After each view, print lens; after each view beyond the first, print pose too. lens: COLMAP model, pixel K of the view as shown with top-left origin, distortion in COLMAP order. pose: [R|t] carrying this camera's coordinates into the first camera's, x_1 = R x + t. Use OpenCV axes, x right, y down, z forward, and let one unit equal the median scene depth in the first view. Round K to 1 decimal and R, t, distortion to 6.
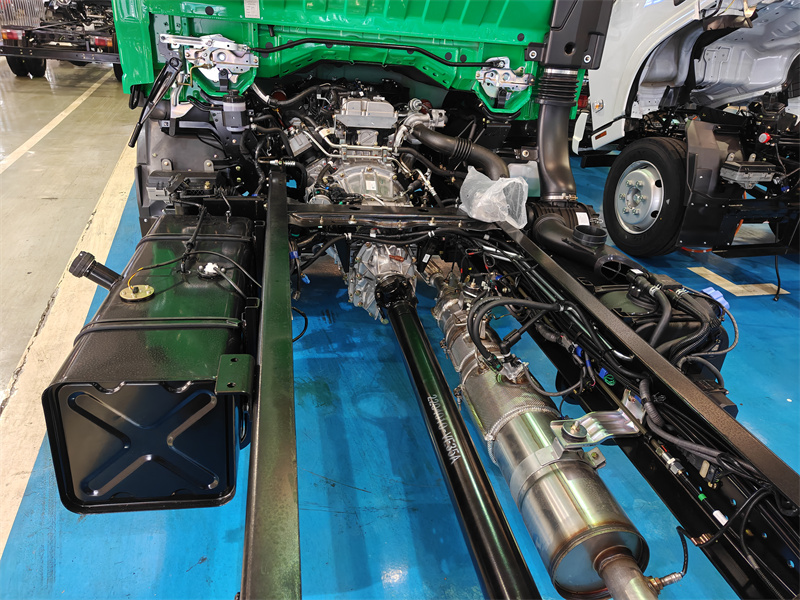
lens RADIAL K [[551.0, 0, 388.5], [0, 551.0, 278.5], [0, 0, 1]] dist [0.012425, 0.002832]
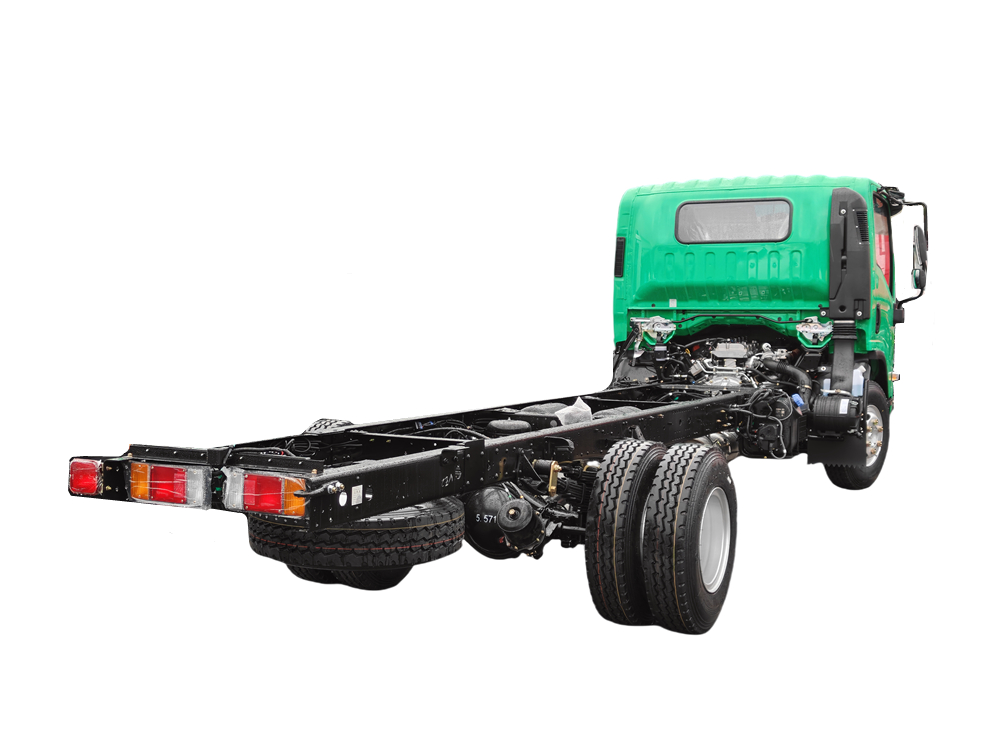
lens RADIAL K [[1297.8, 0, 497.6], [0, 1297.8, 365.6], [0, 0, 1]] dist [0.063999, 0.000000]
pose [[0.802430, -0.048508, -0.594772, 1.836937], [-0.190017, 0.924042, -0.331723, 1.273298], [0.565685, 0.379201, 0.732261, -2.466829]]
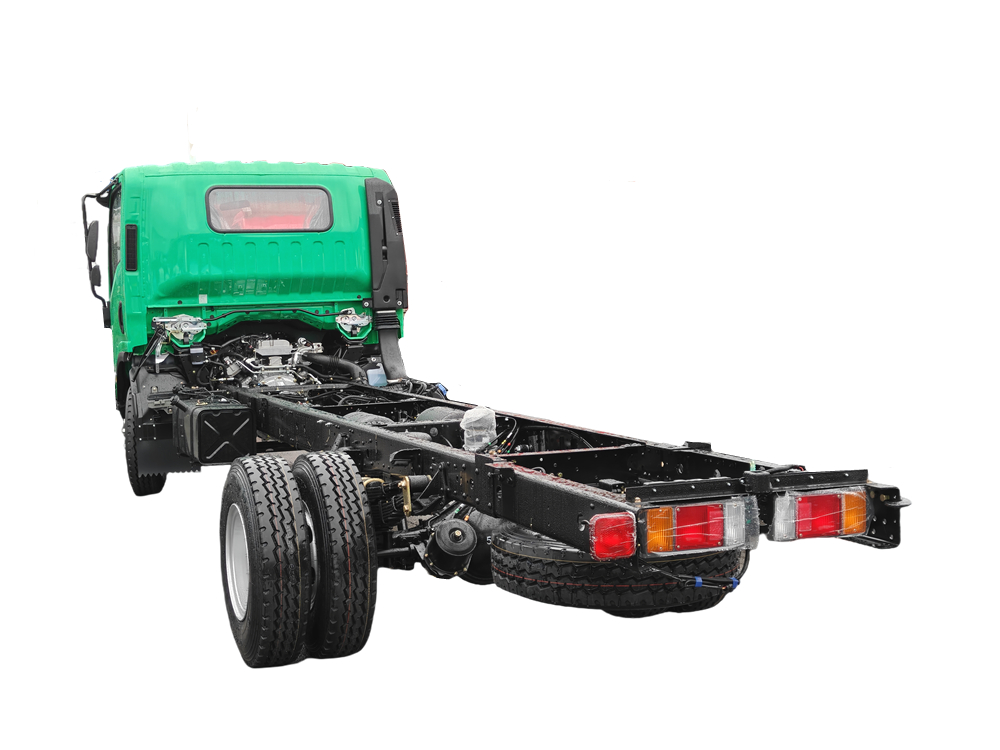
lens RADIAL K [[1297.8, 0, 510.1], [0, 1297.8, 376.6], [0, 0, 1]] dist [0.063999, 0.000000]
pose [[0.972876, -0.123162, 0.195817, -0.122323], [0.182871, 0.927881, -0.324953, 1.181696], [-0.141673, 0.351948, 0.925236, -2.688314]]
